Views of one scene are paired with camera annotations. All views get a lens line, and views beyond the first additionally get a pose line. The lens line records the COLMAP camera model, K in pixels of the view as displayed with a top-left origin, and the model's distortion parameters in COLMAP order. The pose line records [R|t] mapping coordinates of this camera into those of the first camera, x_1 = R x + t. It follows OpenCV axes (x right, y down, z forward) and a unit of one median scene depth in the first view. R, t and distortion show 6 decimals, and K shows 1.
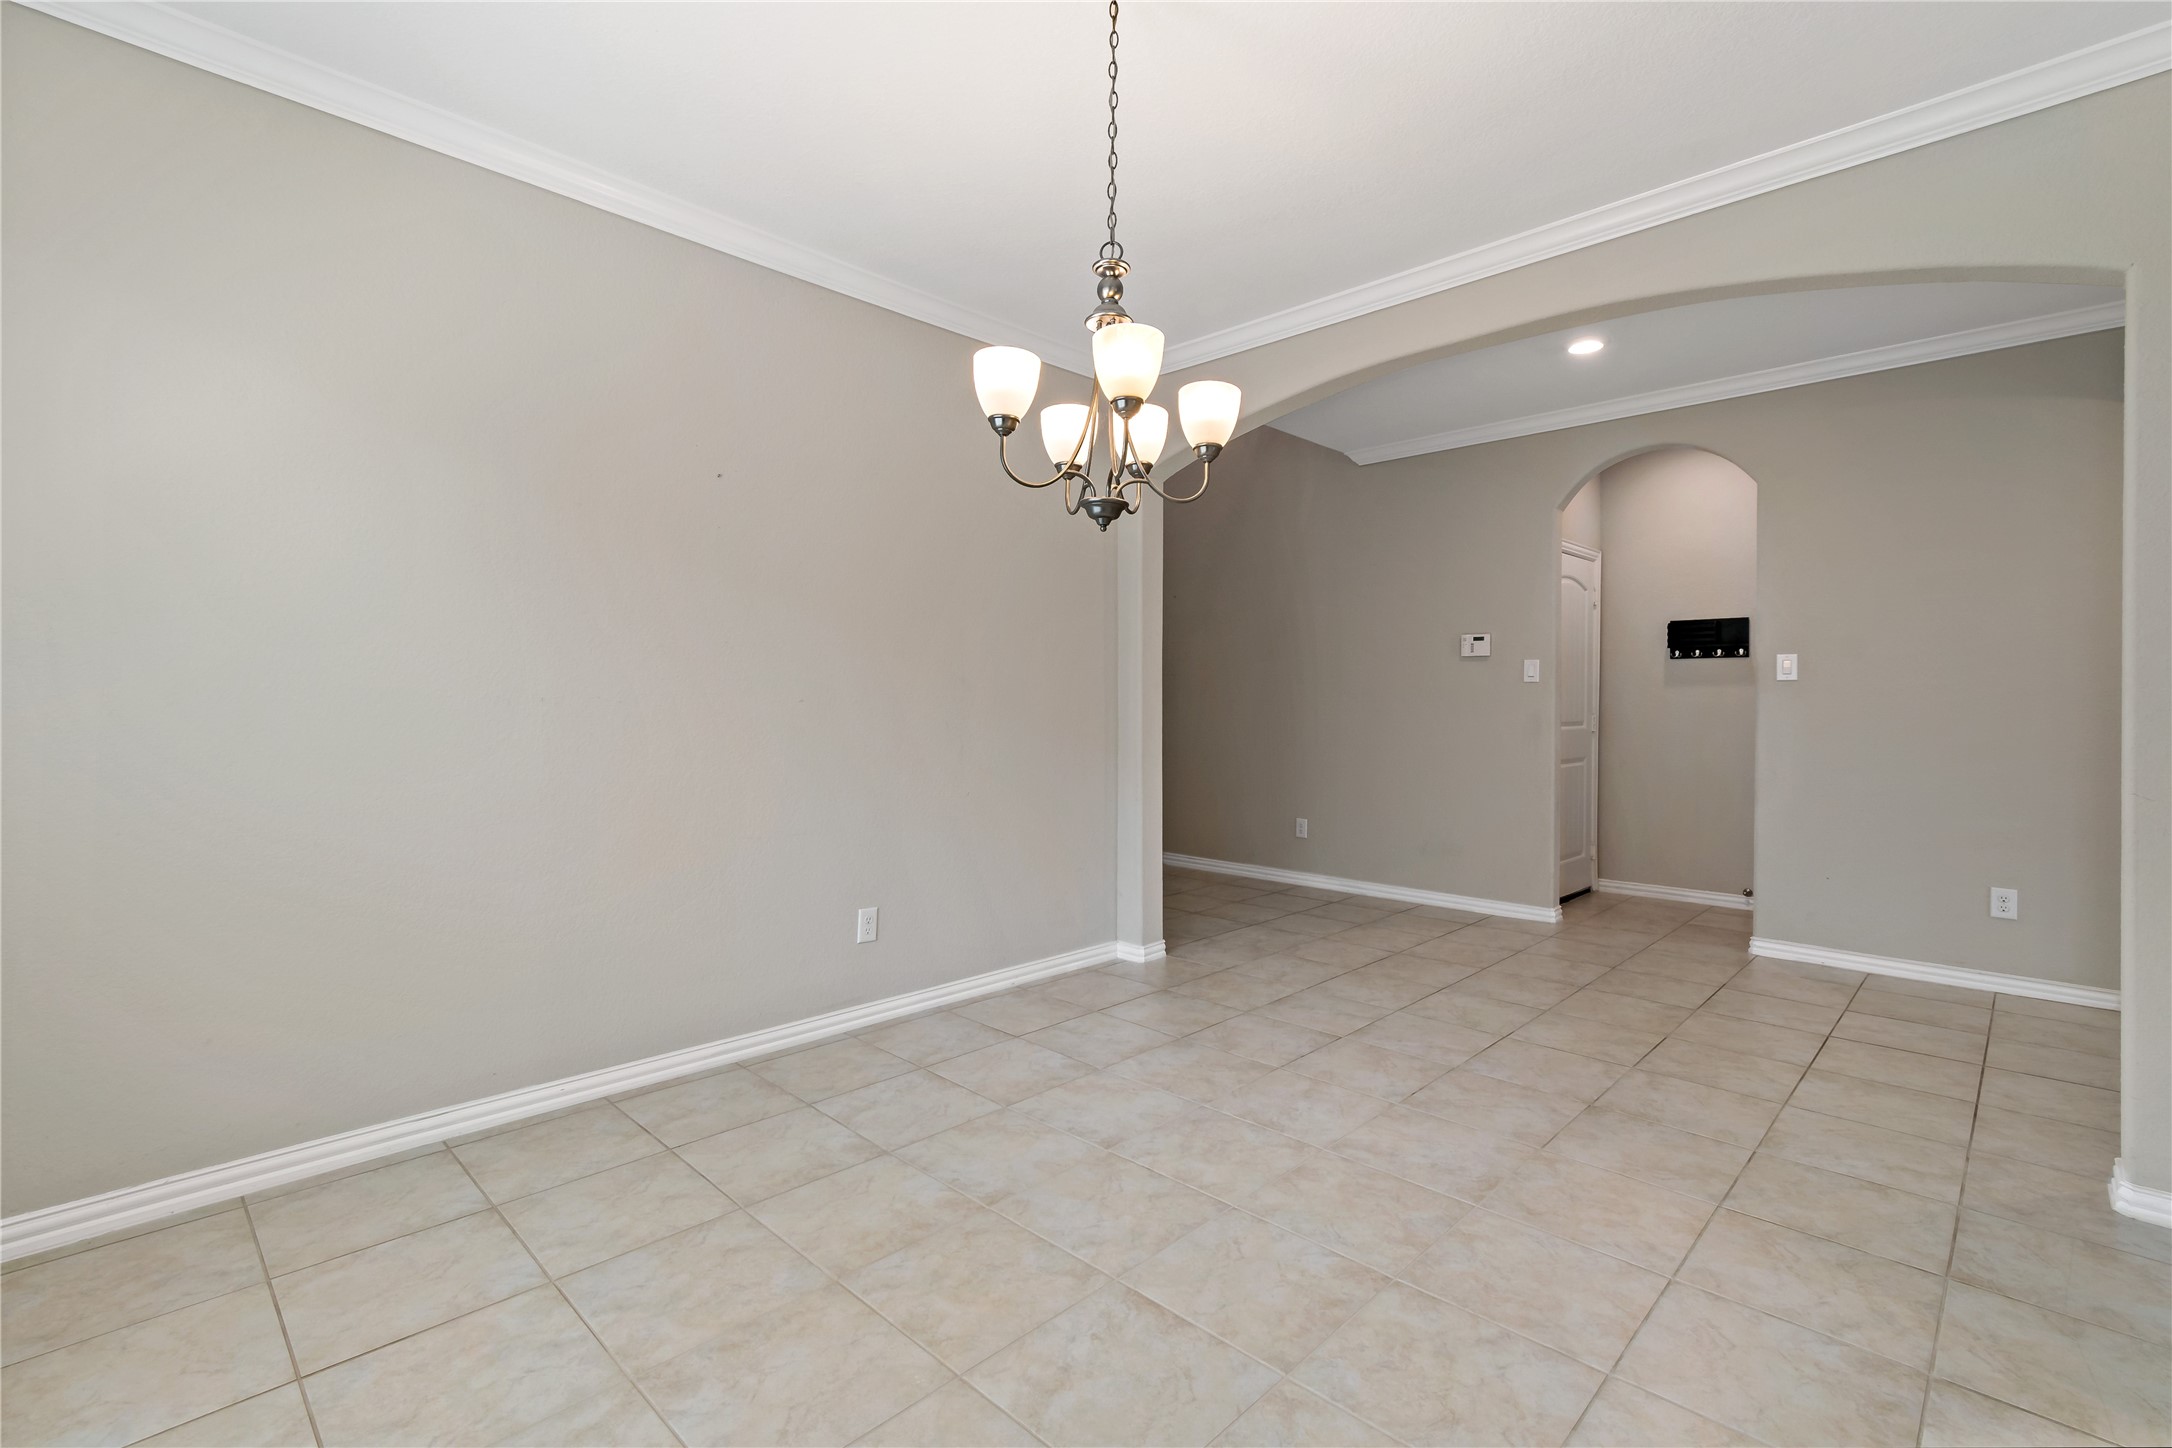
lens RADIAL K [[972.7, 0, 1103.0], [0, 972.7, 713.2], [0, 0, 1]] dist [0.001872, 0.000068]
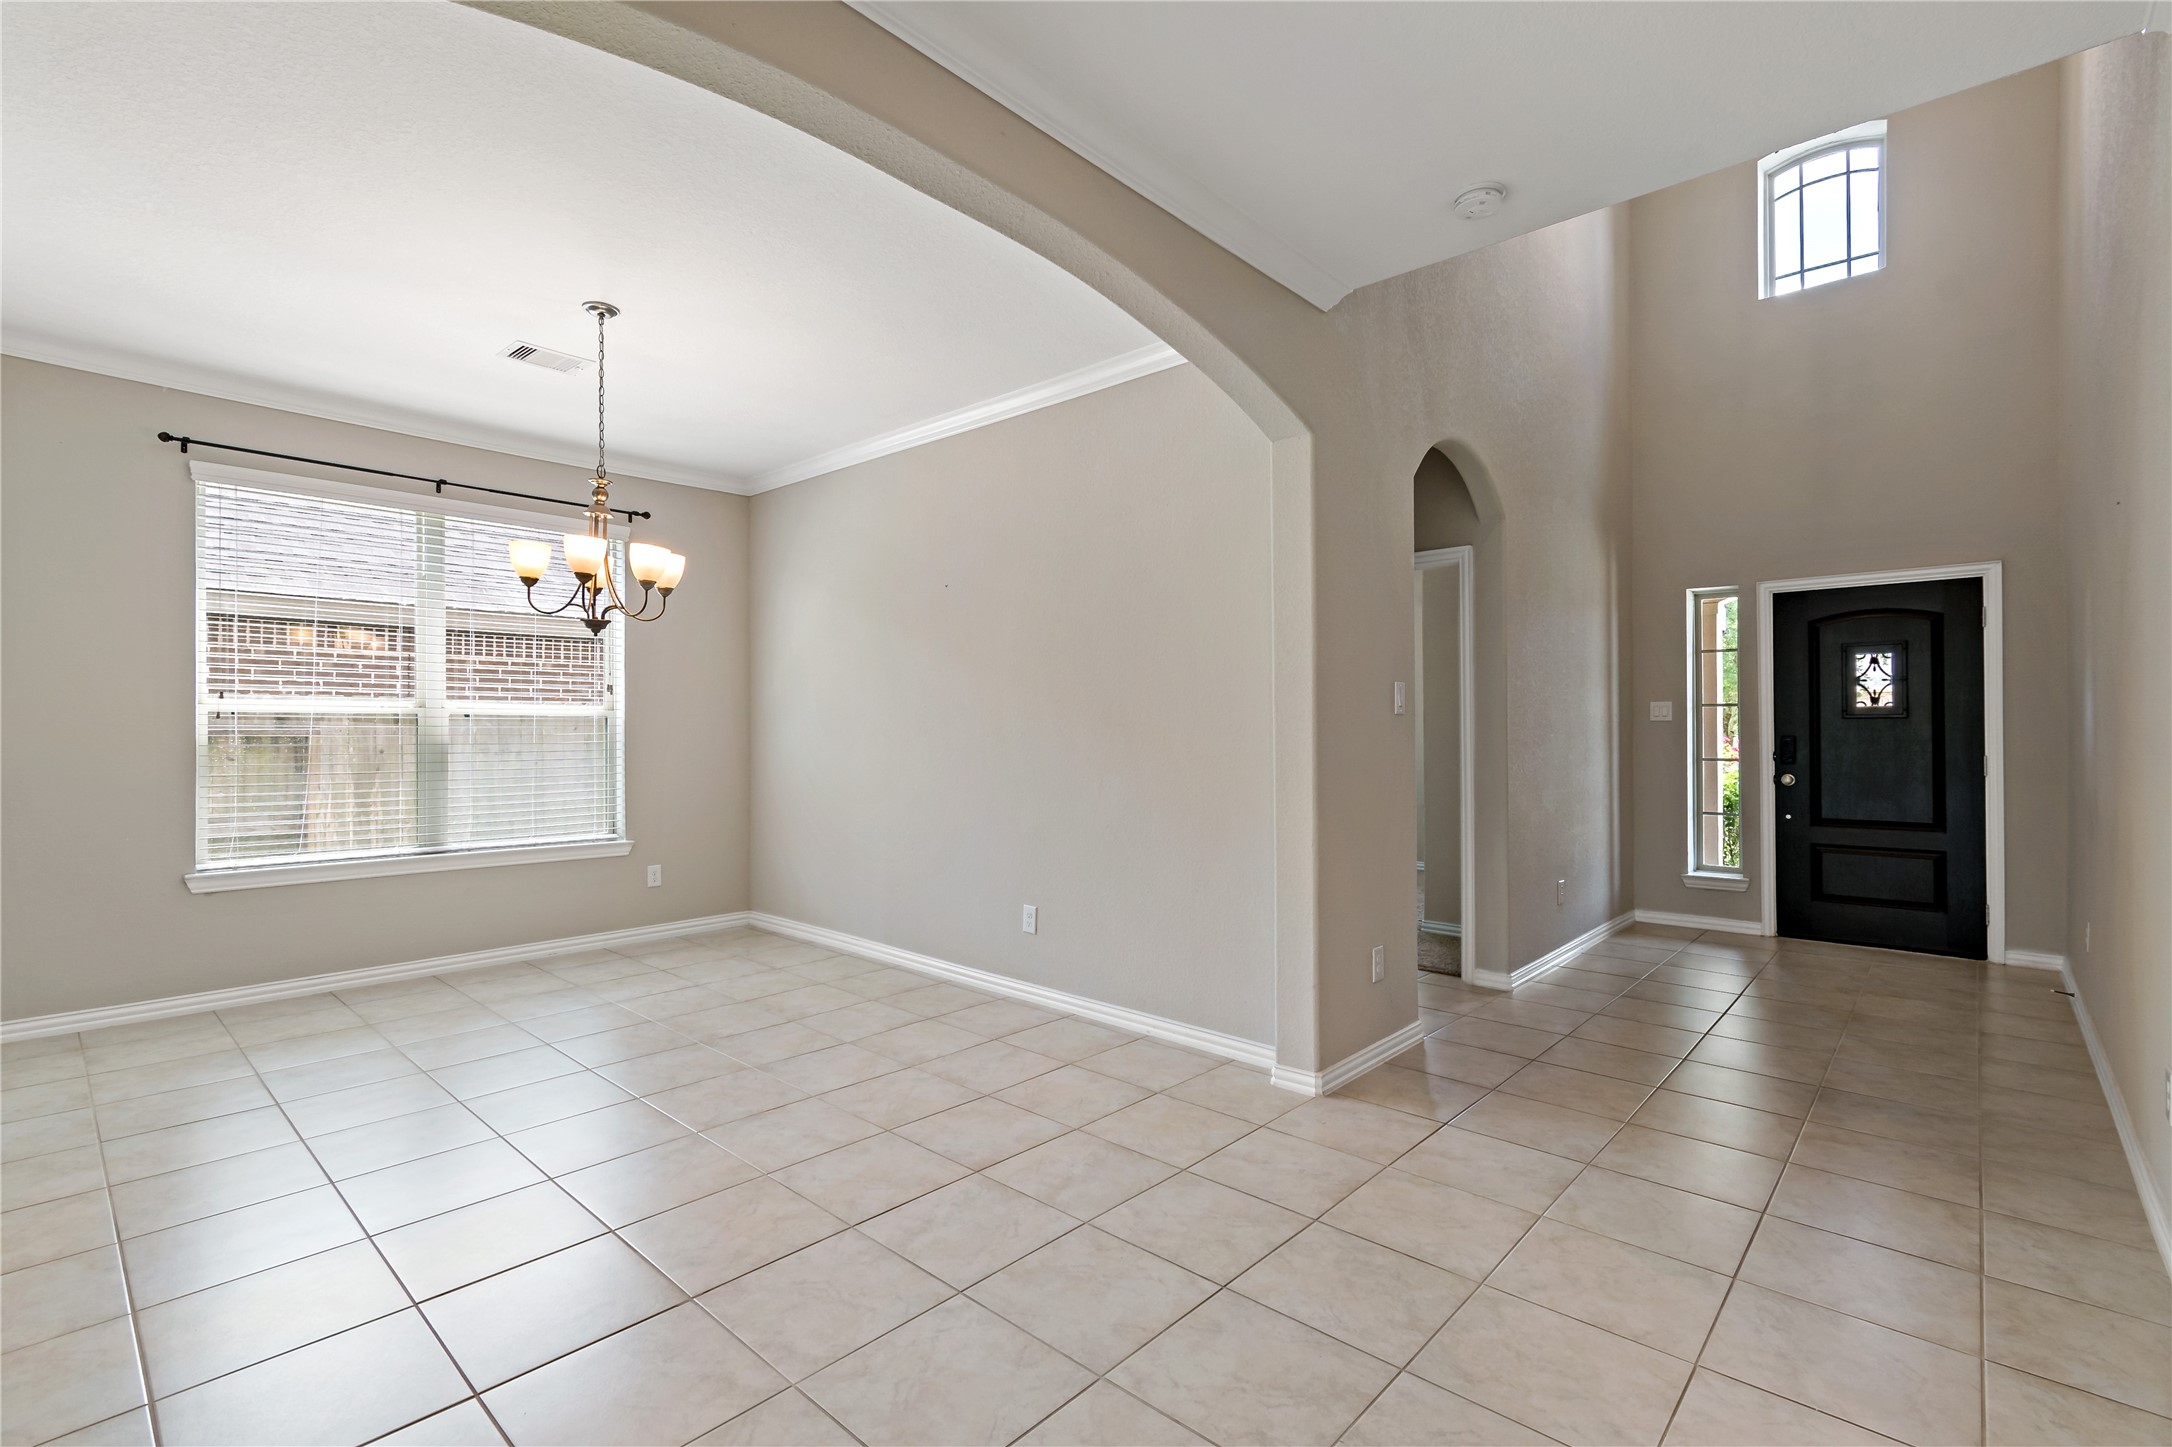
lens RADIAL K [[978.1, 0, 1052.6], [0, 978.1, 731.0], [0, 0, 1]] dist [-0.002010, -0.000117]
pose [[0.007095, -0.002783, -0.999971, 1.025545], [-0.016444, 0.999861, -0.002899, -0.017343], [0.999840, 0.016464, 0.007048, 1.047606]]
